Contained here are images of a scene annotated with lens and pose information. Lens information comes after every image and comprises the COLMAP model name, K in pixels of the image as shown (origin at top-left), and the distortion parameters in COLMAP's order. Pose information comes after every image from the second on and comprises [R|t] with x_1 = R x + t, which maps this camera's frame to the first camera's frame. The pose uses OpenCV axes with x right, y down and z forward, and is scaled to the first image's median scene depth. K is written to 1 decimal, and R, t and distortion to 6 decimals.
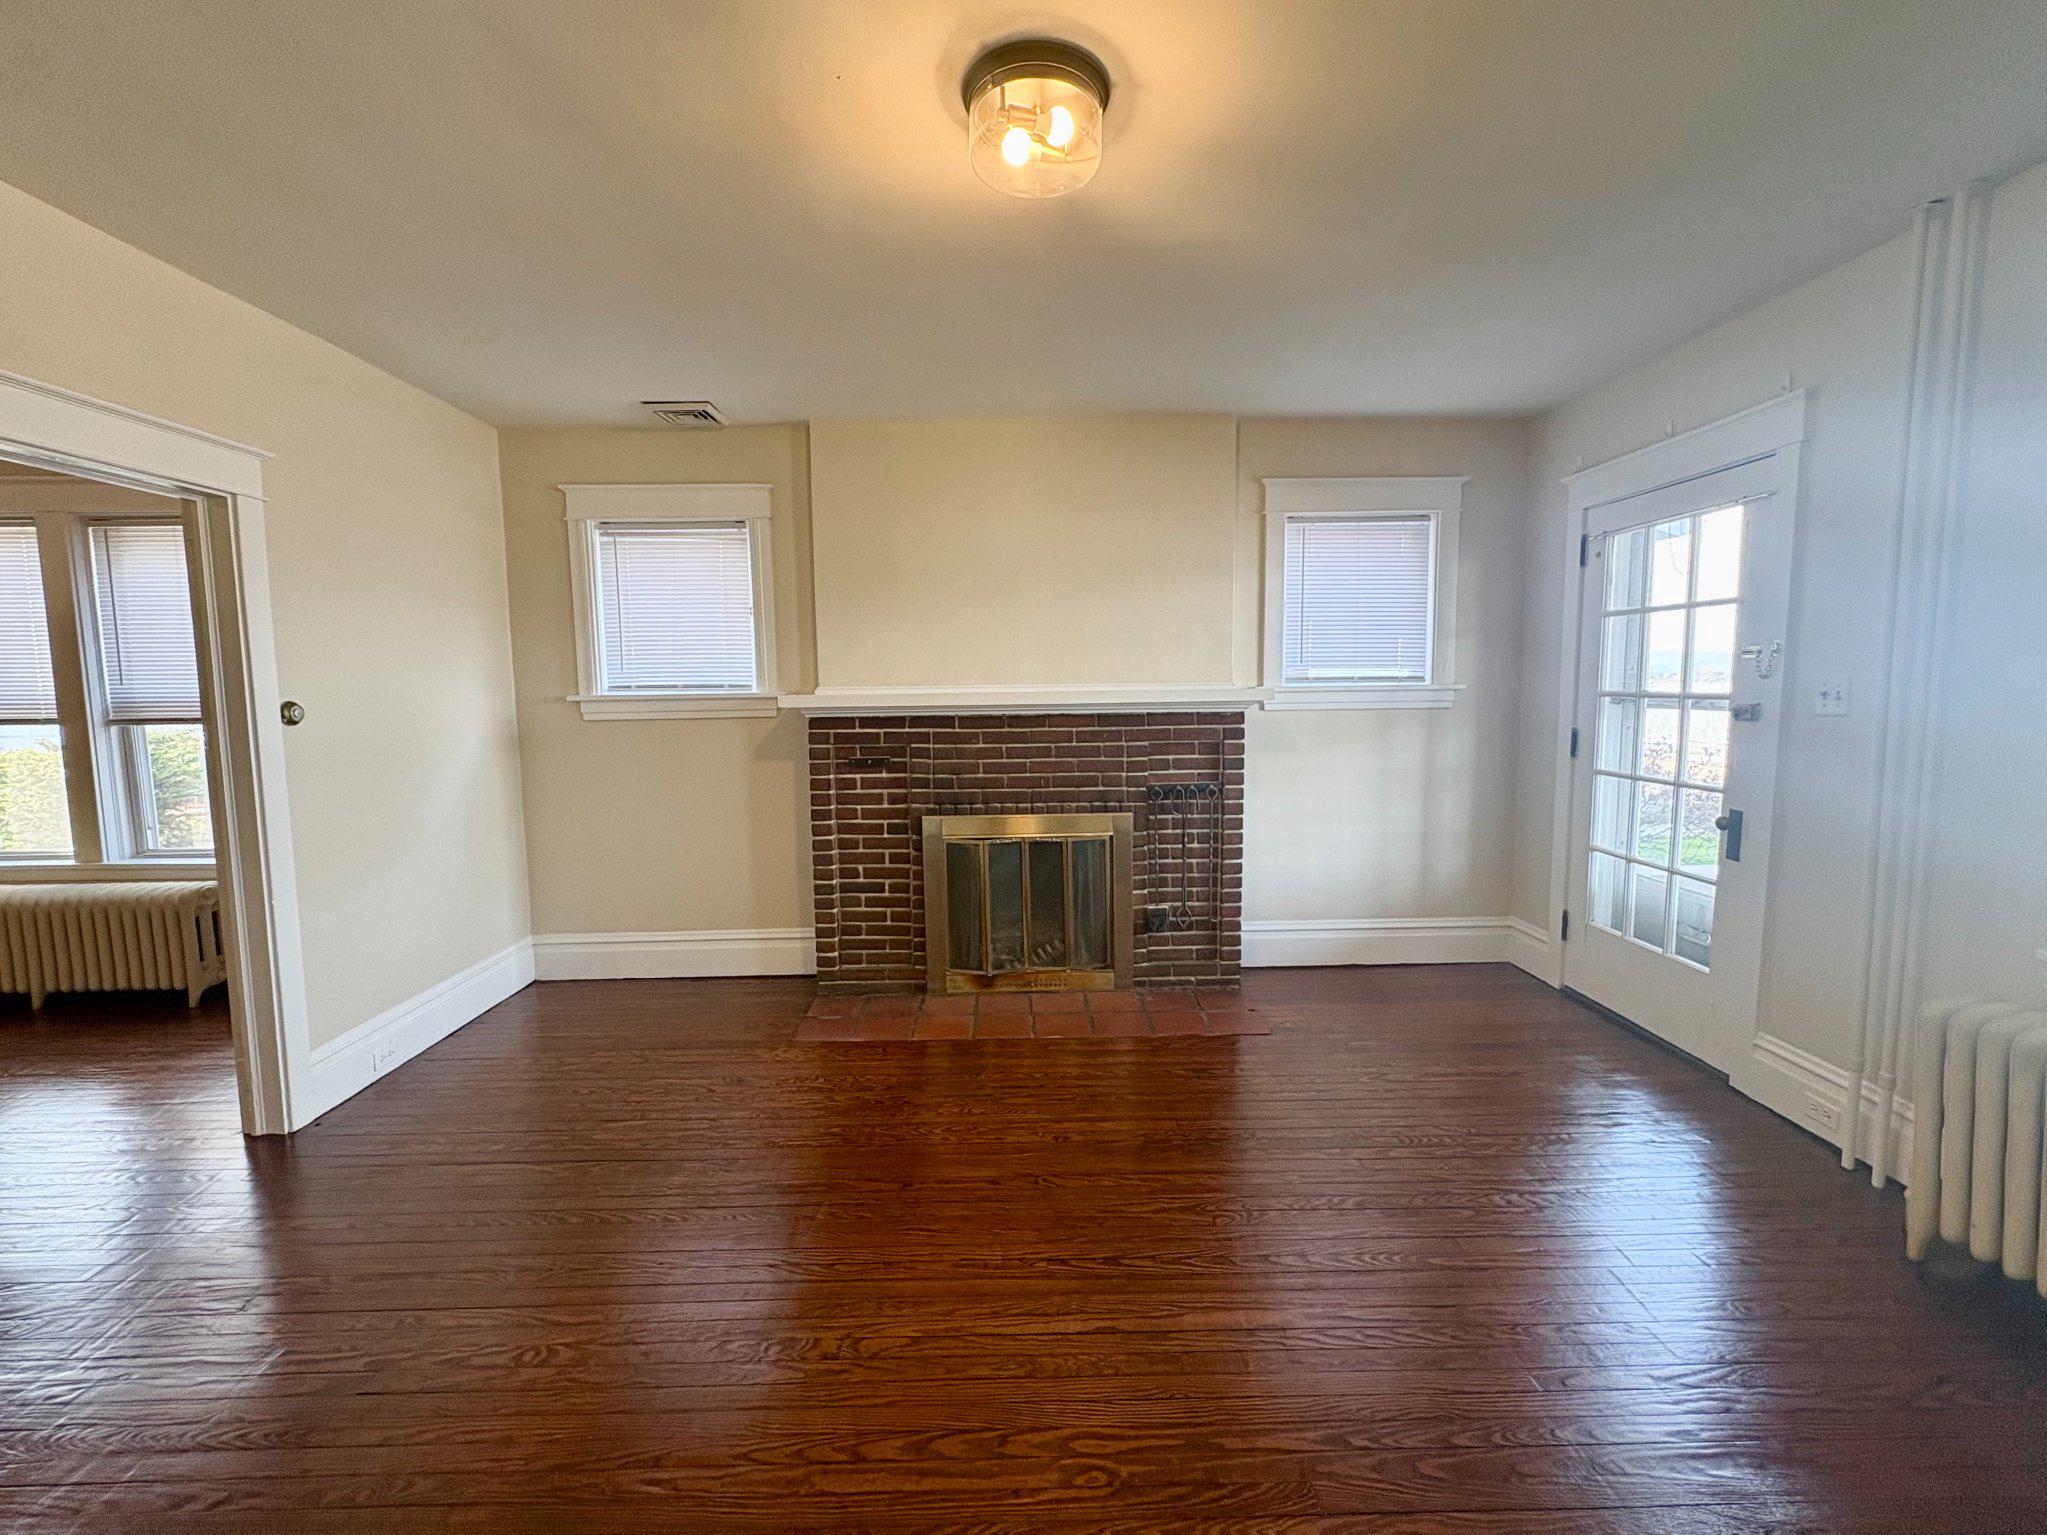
lens RADIAL K [[855.2, 0, 1025.2], [0, 855.2, 764.1], [0, 0, 1]] dist [0.000218, 0.000227]
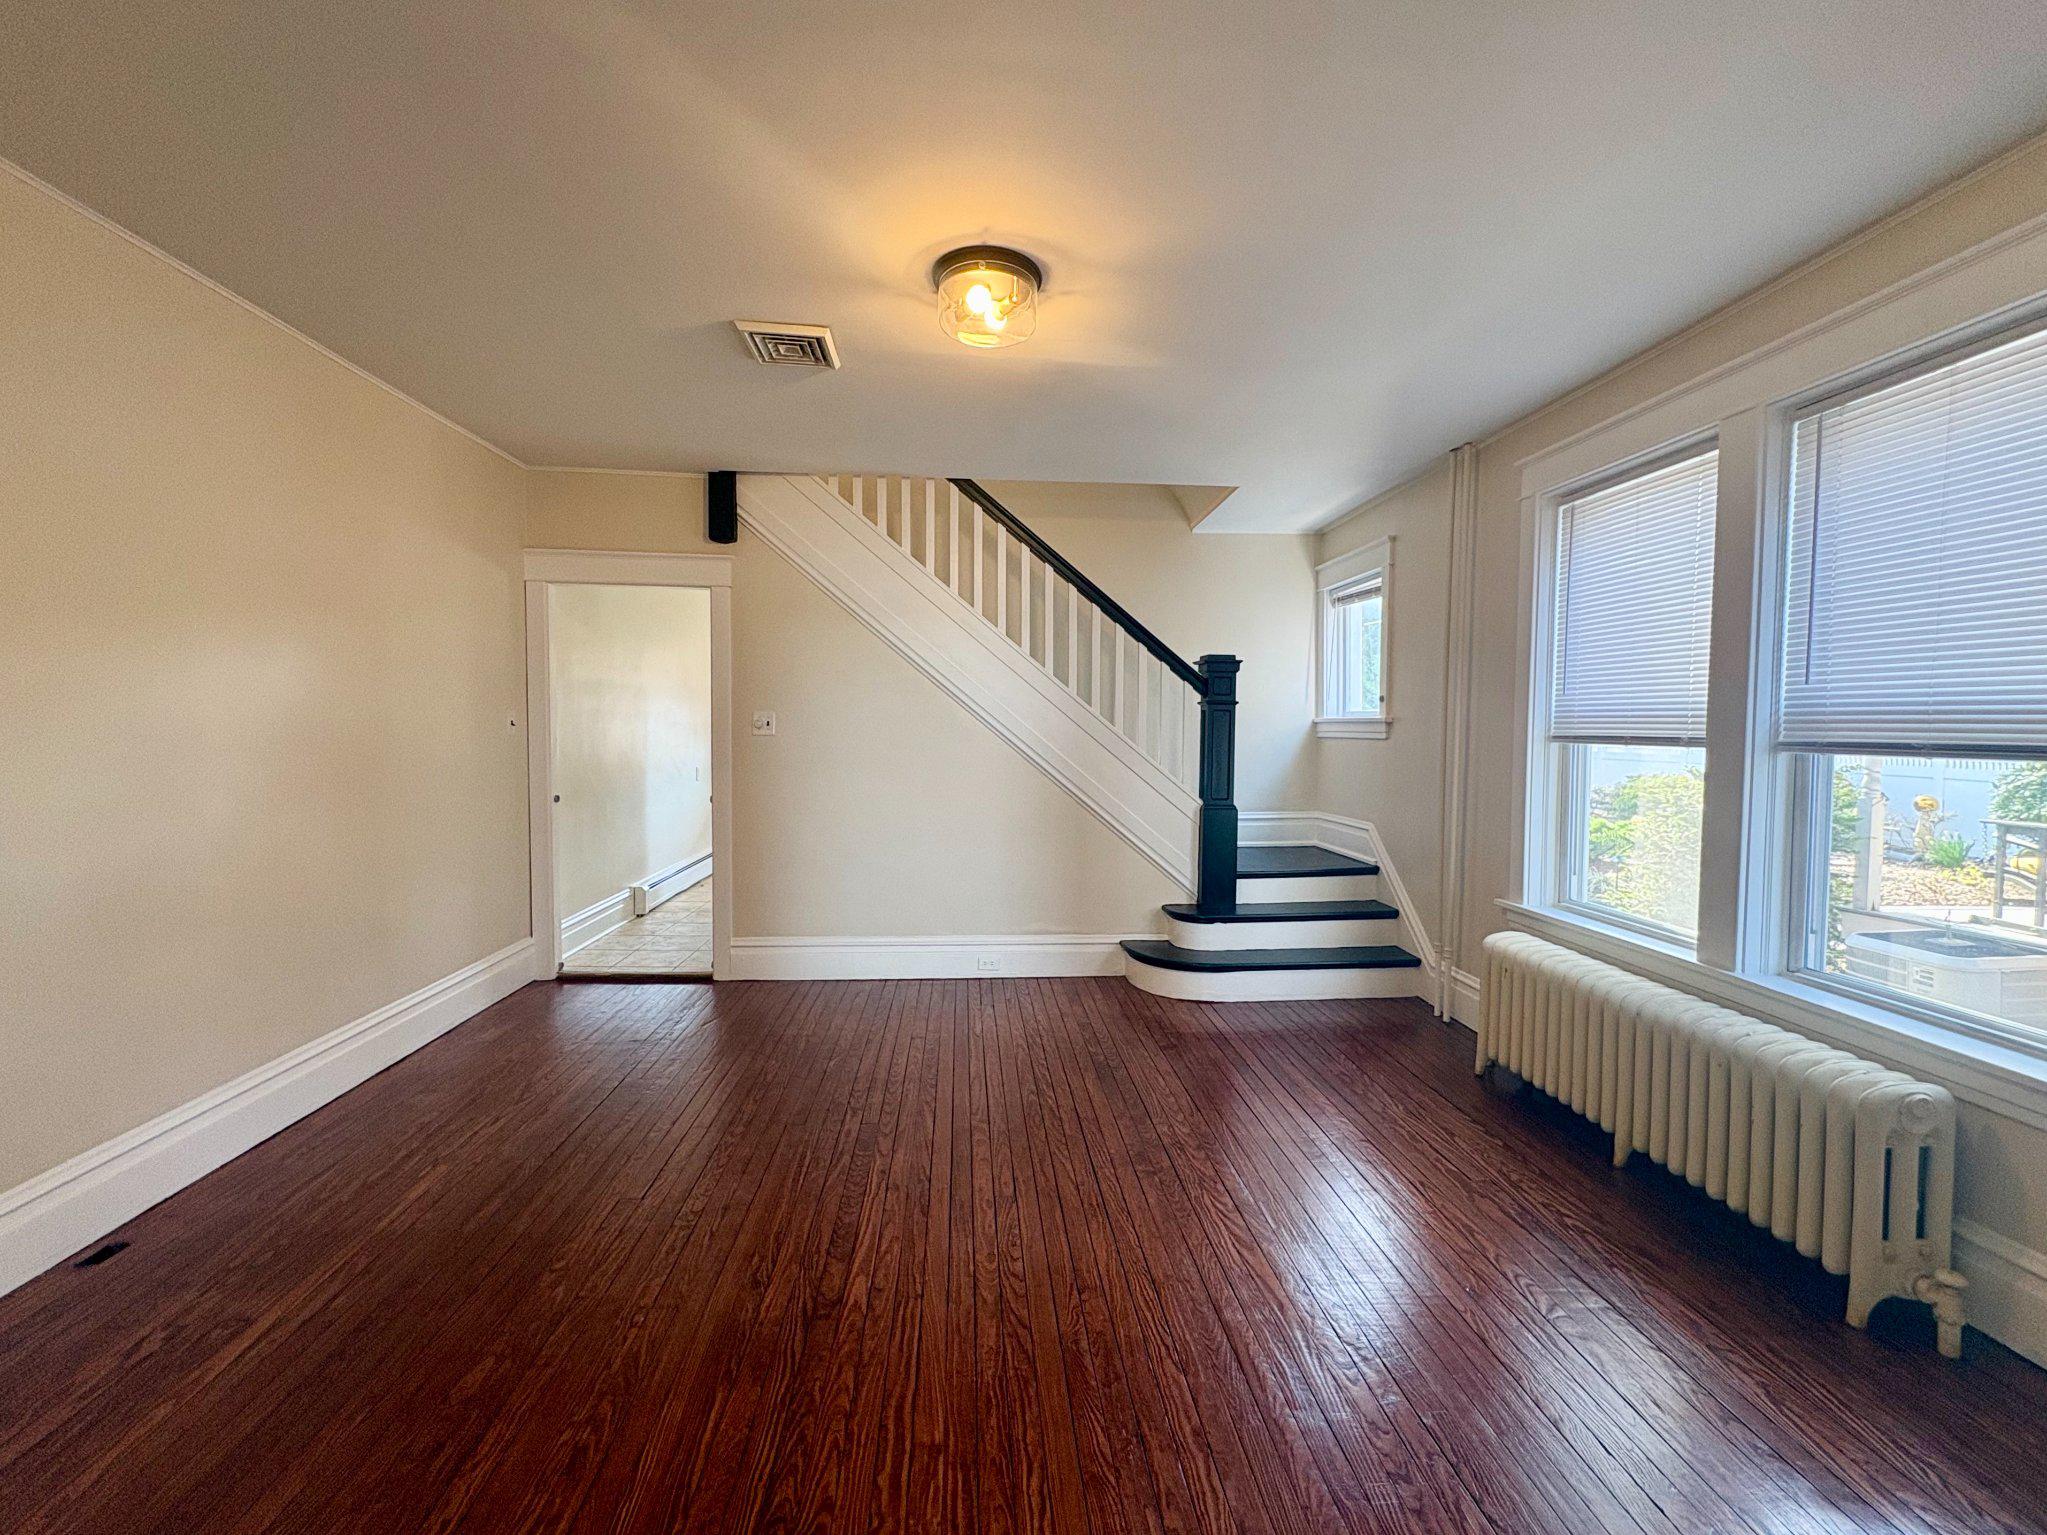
lens RADIAL K [[855.2, 0, 1025.2], [0, 855.2, 764.1], [0, 0, 1]] dist [0.000218, 0.000227]
pose [[0.052421, 0.058051, -0.996936, -0.522215], [-0.100354, 0.993562, 0.052578, -0.015822], [0.993570, 0.097290, 0.057909, 0.462790]]
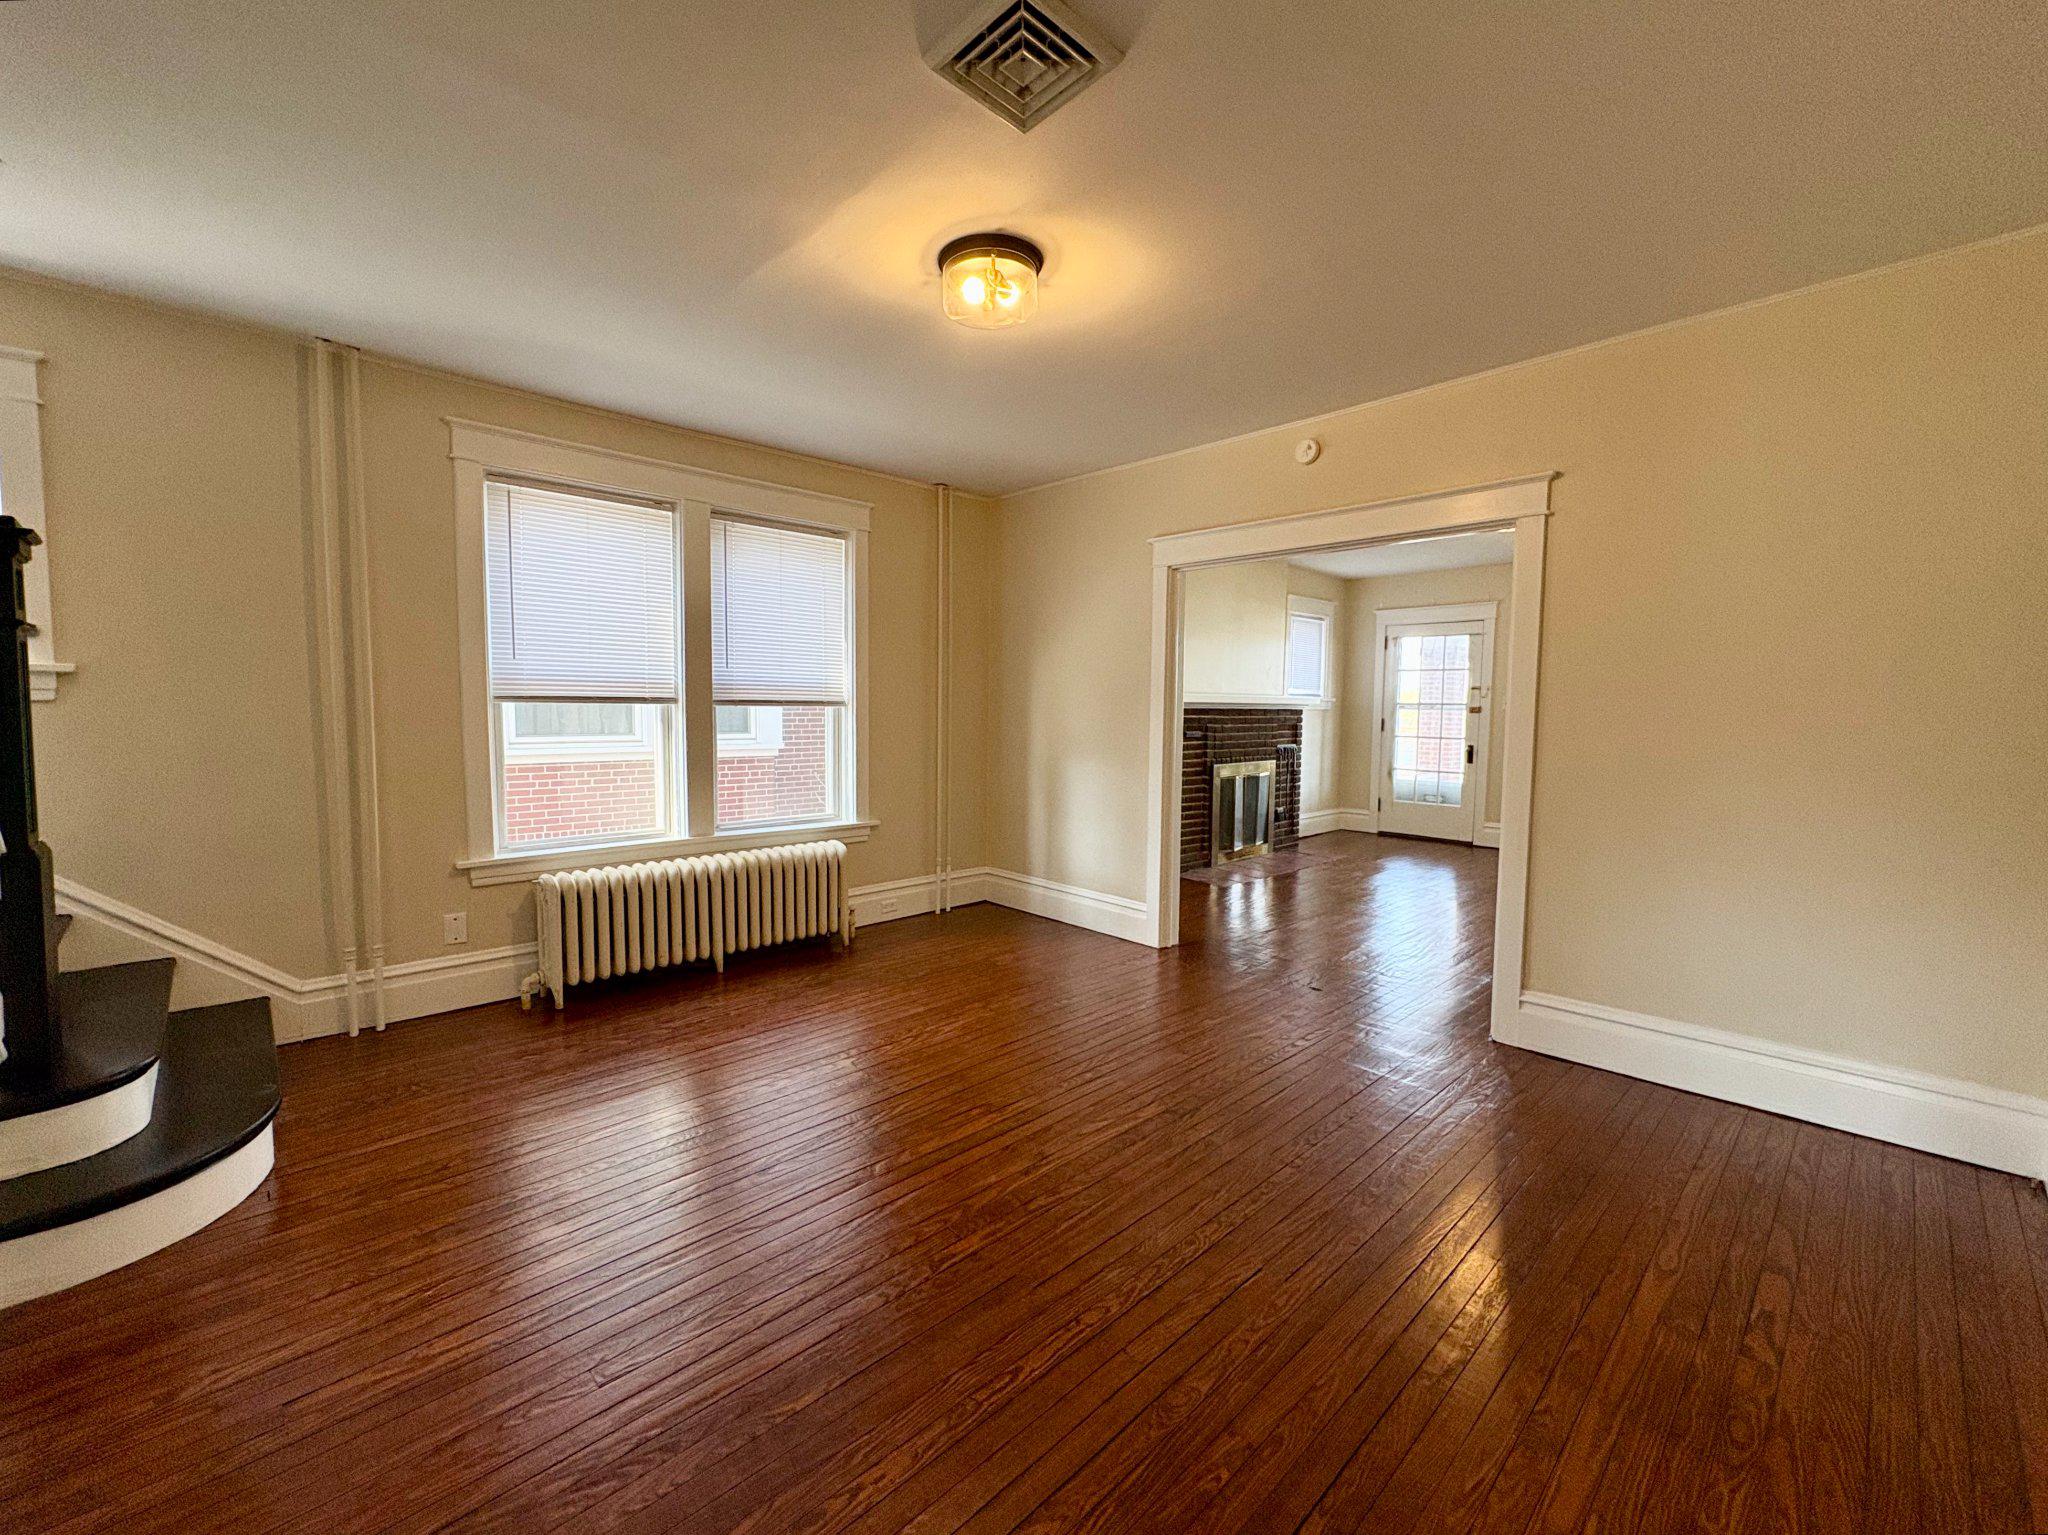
lens RADIAL K [[827.3, 0, 1024.0], [0, 827.3, 767.5], [0, 0, 1]] dist [-0.000387, 0.000147]
pose [[0.744576, -0.030412, 0.666845, -1.543345], [0.043534, 0.999047, -0.003046, 0.053755], [-0.666117, 0.031298, 0.745190, -0.020696]]
